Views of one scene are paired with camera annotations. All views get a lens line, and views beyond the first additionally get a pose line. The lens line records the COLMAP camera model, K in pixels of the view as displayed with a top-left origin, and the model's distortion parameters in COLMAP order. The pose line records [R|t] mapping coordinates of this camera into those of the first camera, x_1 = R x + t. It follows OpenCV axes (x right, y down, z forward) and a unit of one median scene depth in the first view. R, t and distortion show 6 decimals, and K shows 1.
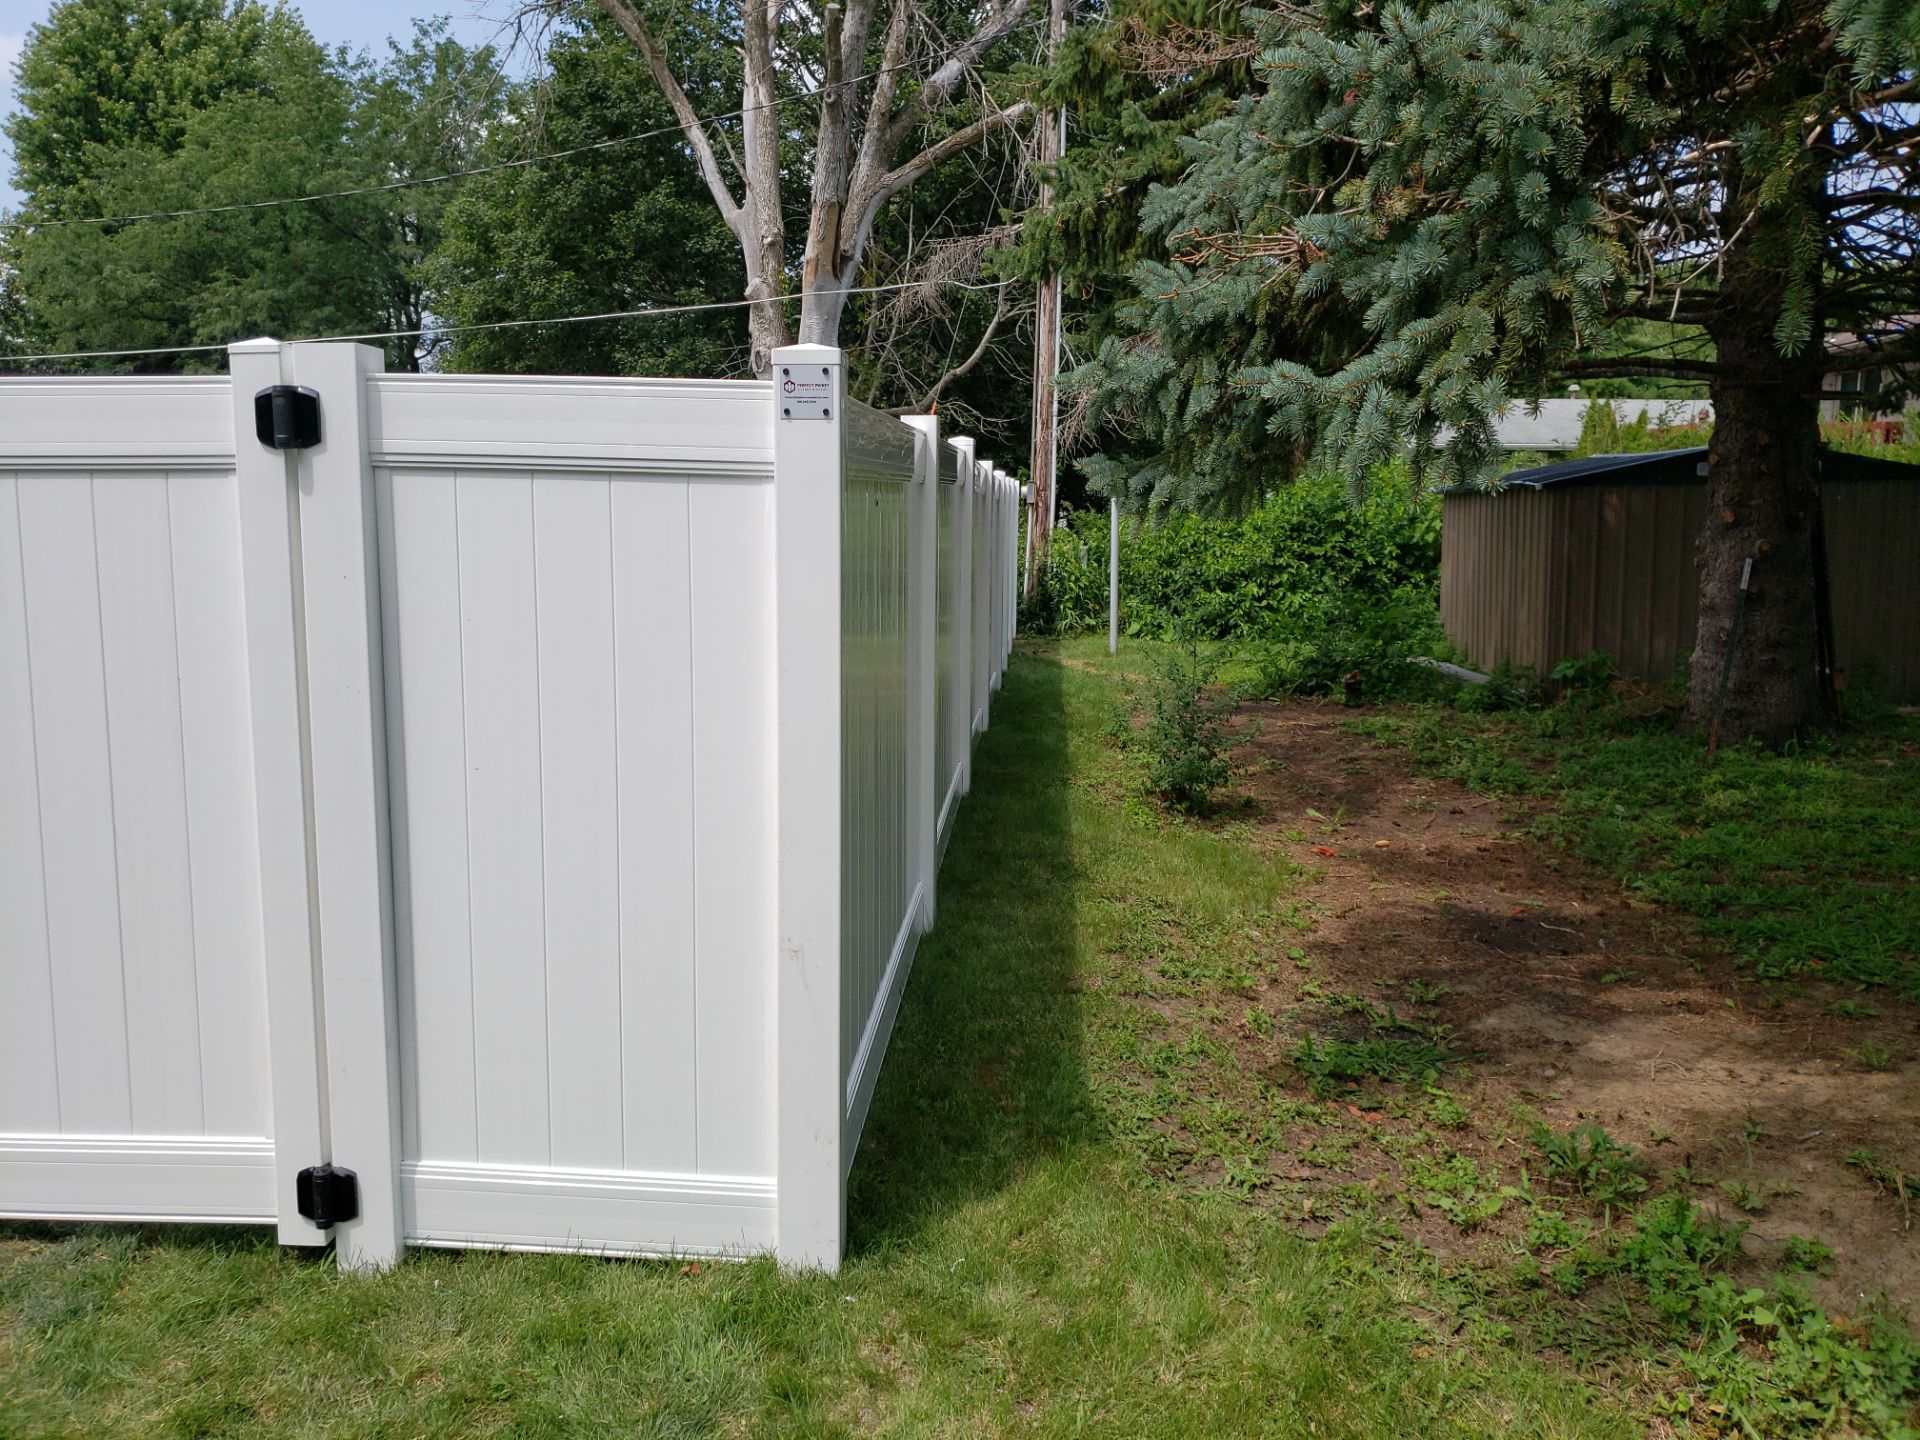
lens RADIAL K [[1460.8, 0, 881.8], [0, 1460.8, 677.6], [0, 0, 1]] dist [0.003252, -0.003872]
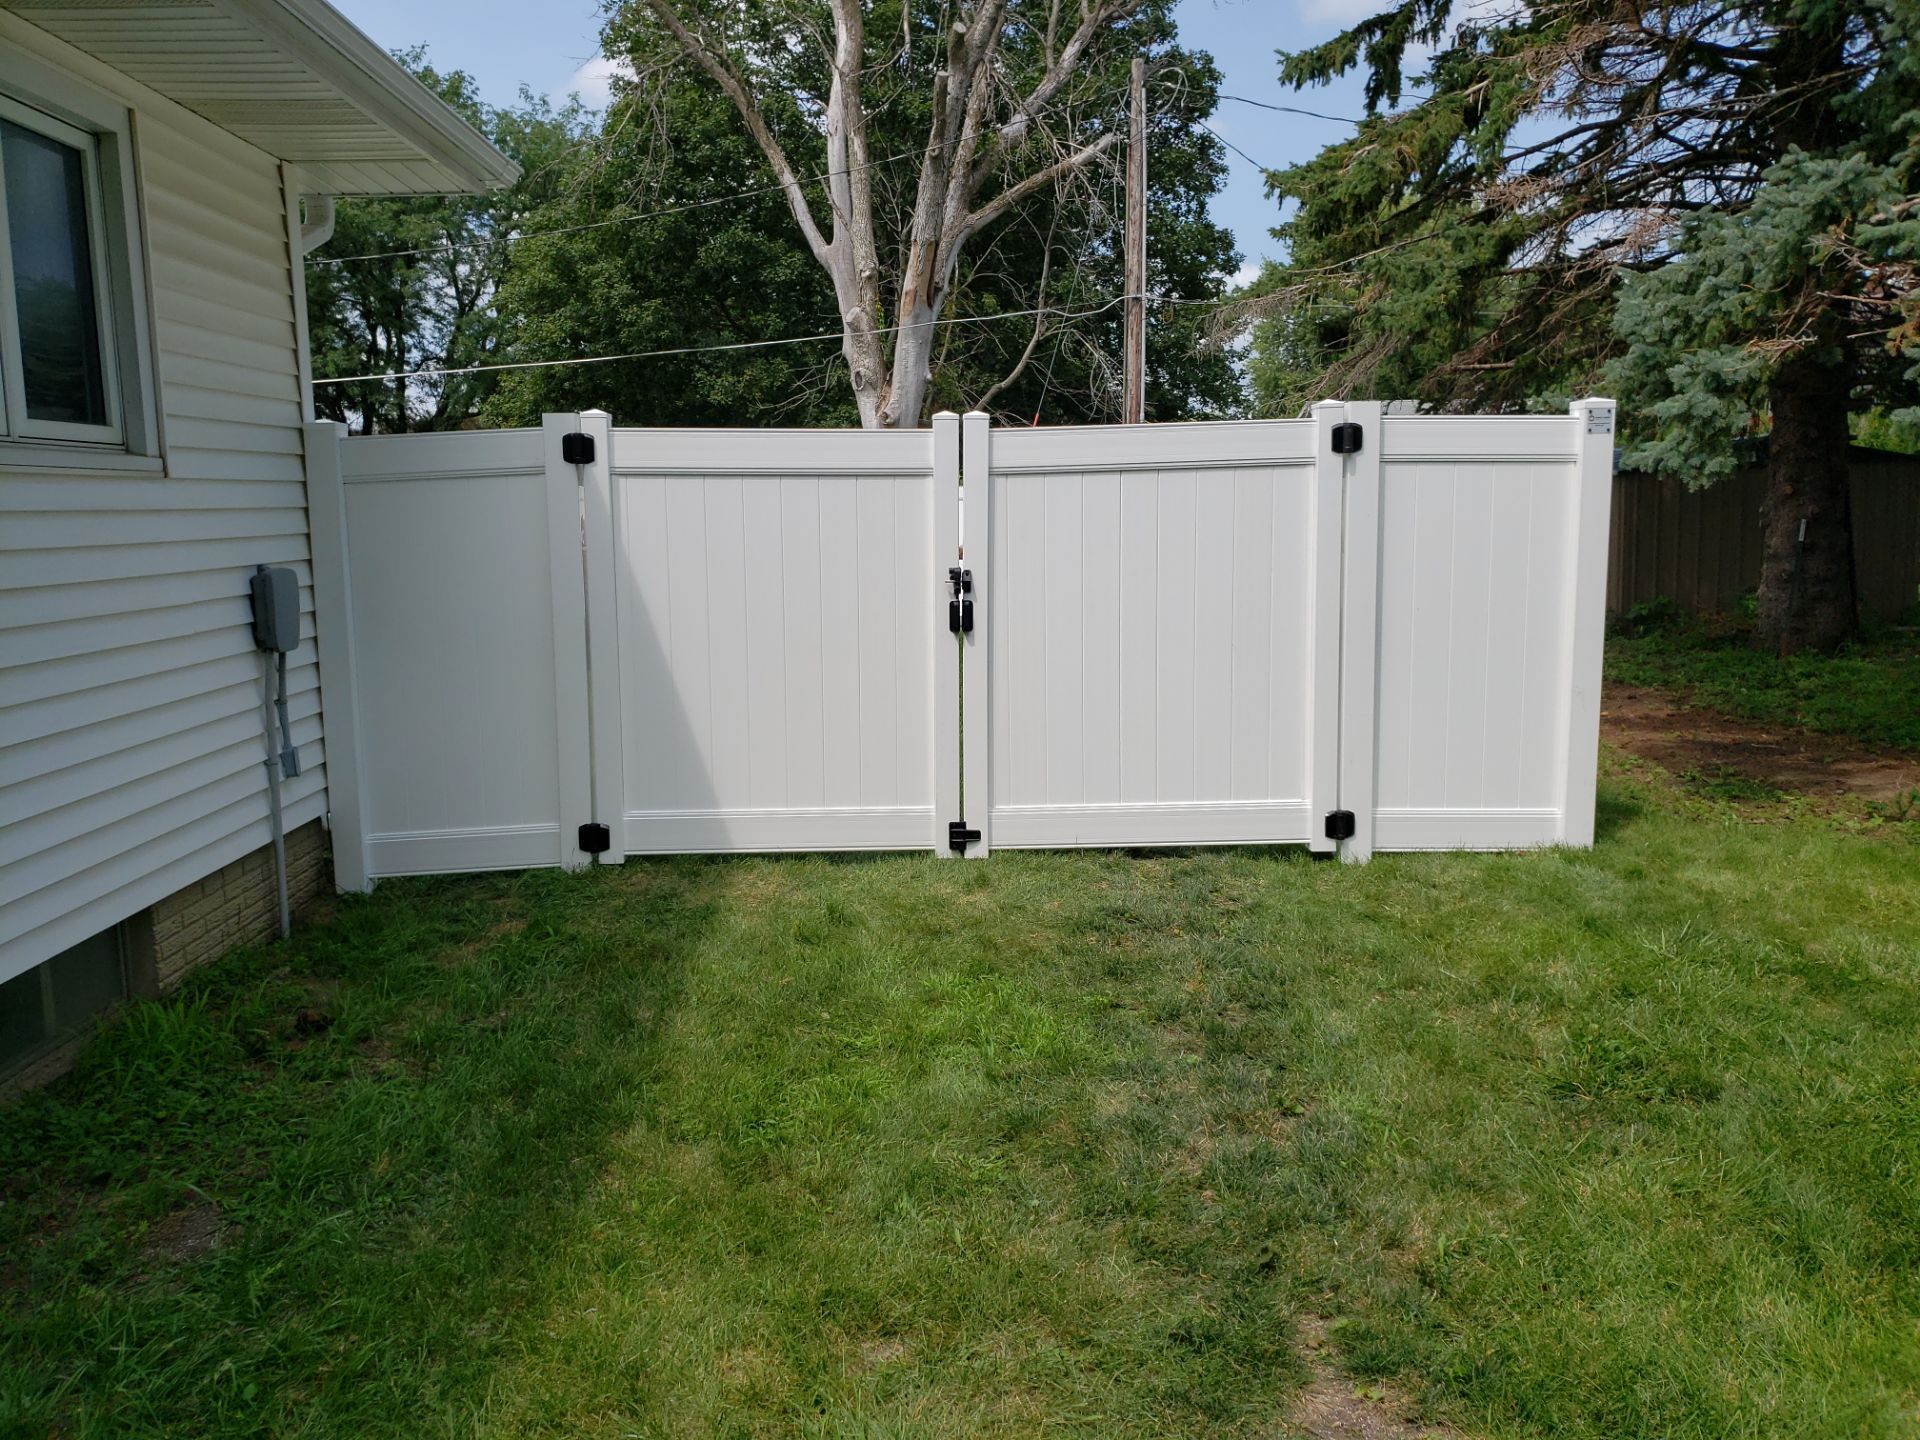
lens RADIAL K [[1460.8, 0, 881.8], [0, 1460.8, 677.6], [0, 0, 1]] dist [0.003252, -0.003872]
pose [[0.996519, -0.029413, 0.078009, -0.190985], [0.029752, 0.999552, -0.003187, 0.023149], [-0.077880, 0.005497, 0.996948, -0.157248]]
